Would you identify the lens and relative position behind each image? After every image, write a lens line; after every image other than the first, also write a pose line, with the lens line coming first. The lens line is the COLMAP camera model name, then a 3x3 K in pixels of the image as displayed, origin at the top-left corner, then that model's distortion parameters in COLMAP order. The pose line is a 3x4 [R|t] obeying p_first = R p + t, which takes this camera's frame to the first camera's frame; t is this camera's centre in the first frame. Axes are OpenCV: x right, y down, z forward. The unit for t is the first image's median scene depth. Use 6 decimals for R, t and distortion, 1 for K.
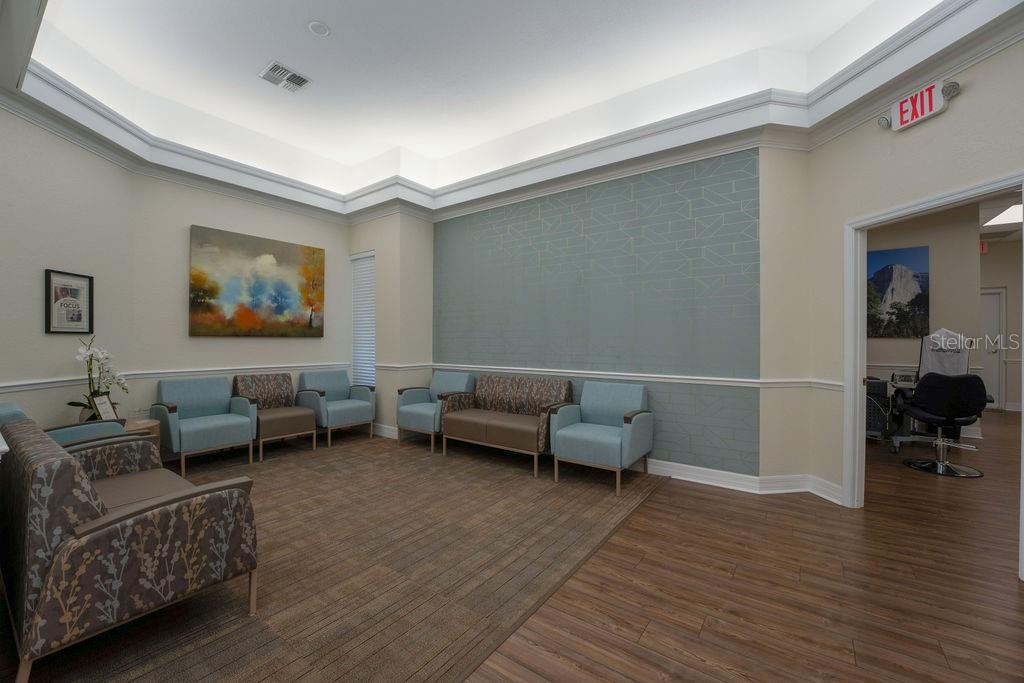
lens RADIAL K [[408.7, 0, 512.4], [0, 408.7, 342.8], [0, 0, 1]] dist [-0.026798, 0.000368]
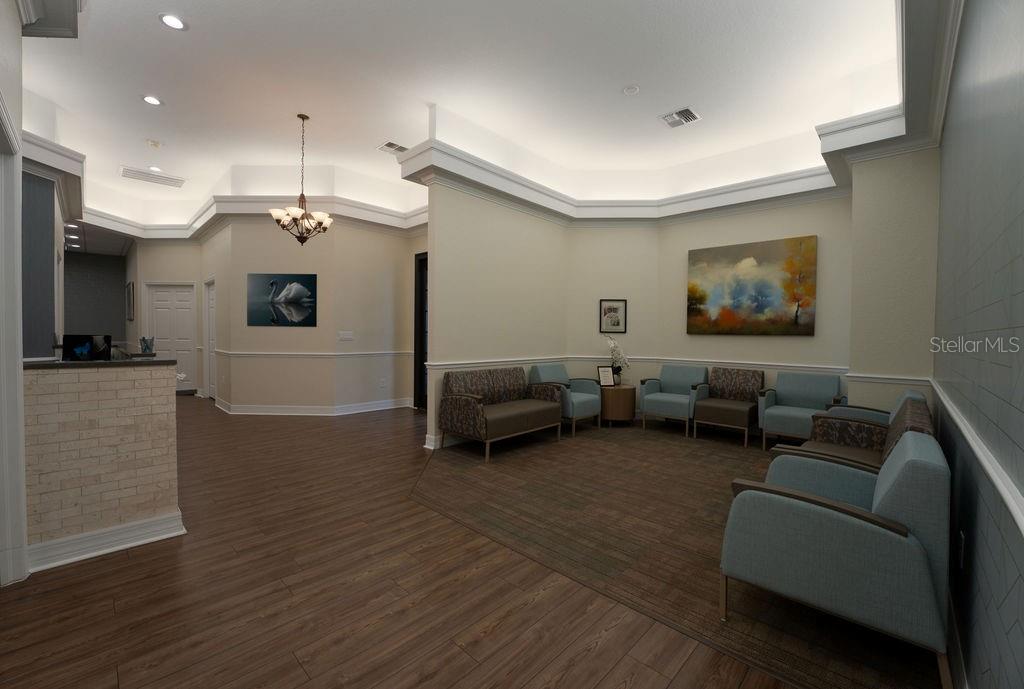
lens RADIAL K [[421.8, 0, 512.0], [0, 421.8, 344.5], [0, 0, 1]] dist [-0.038847, -0.000018]
pose [[-0.133974, 0.018943, -0.990804, 0.625588], [-0.018894, 0.999587, 0.021666, -0.001374], [0.990805, 0.021623, -0.133560, 0.577238]]
